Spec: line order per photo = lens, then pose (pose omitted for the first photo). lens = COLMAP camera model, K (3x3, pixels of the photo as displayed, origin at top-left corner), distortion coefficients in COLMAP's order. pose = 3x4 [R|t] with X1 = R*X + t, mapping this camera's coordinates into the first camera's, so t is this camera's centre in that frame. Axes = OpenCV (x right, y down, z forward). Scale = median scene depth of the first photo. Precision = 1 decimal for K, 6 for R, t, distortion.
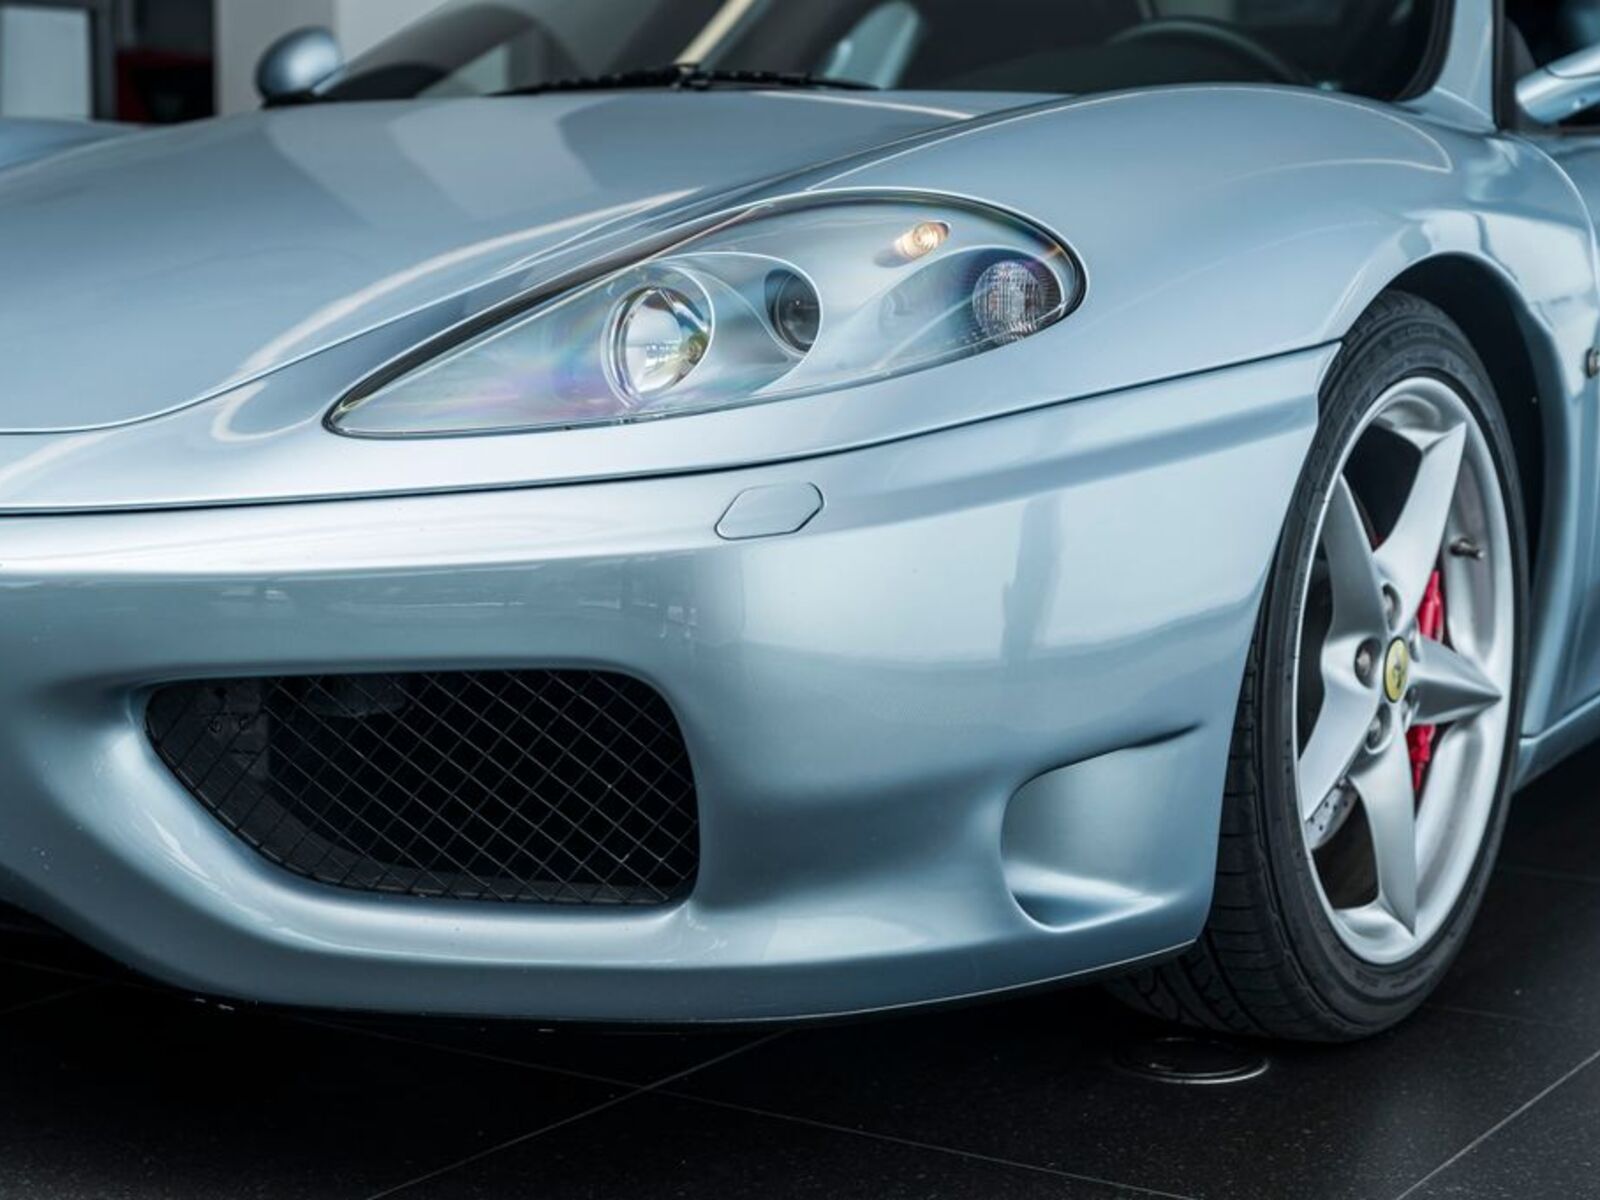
lens RADIAL K [[2817.6, 0, 799.4], [0, 2817.6, 599.7], [0, 0, 1]] dist [-0.105080, 0.000000]
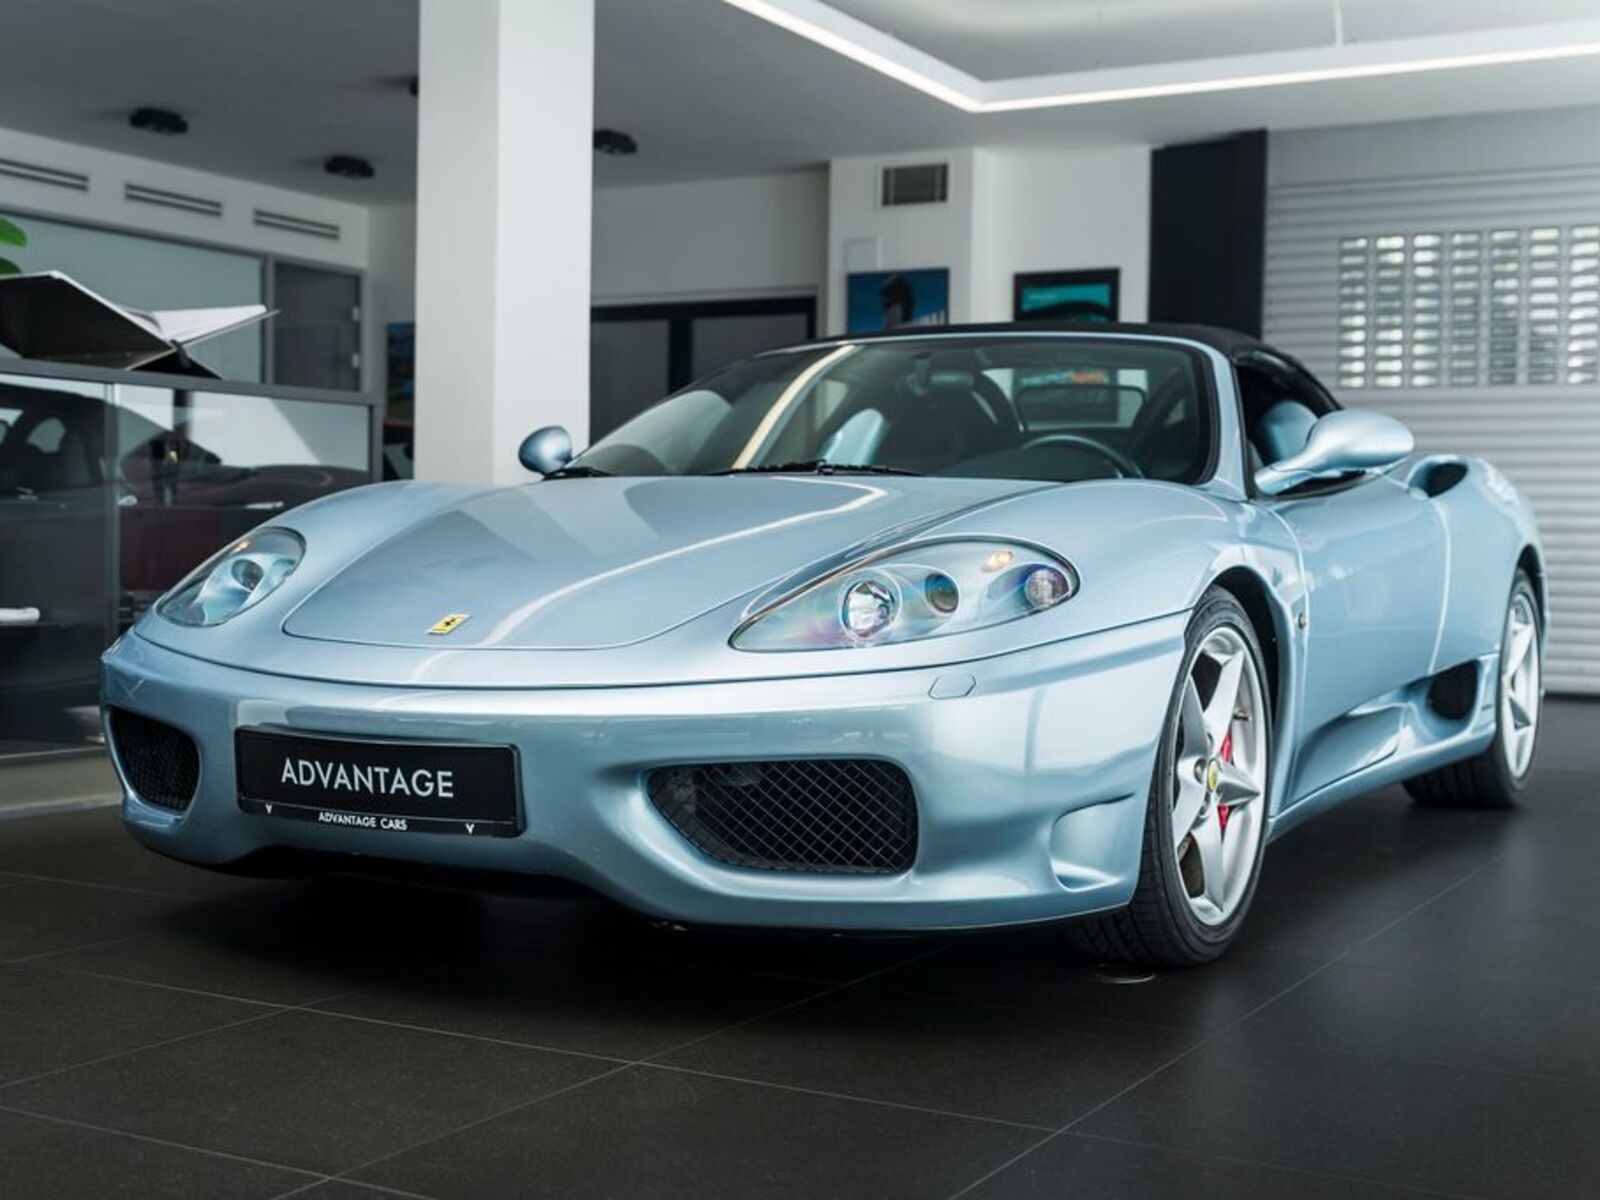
lens RADIAL K [[1900.0, 0, 808.3], [0, 1900.0, 596.3], [0, 0, 1]] dist [-0.066620, 0.000000]
pose [[0.998662, 0.007512, 0.051162, -0.154829], [-0.002465, 0.995182, -0.098013, 0.033962], [-0.051651, 0.097756, 0.993869, -0.354547]]
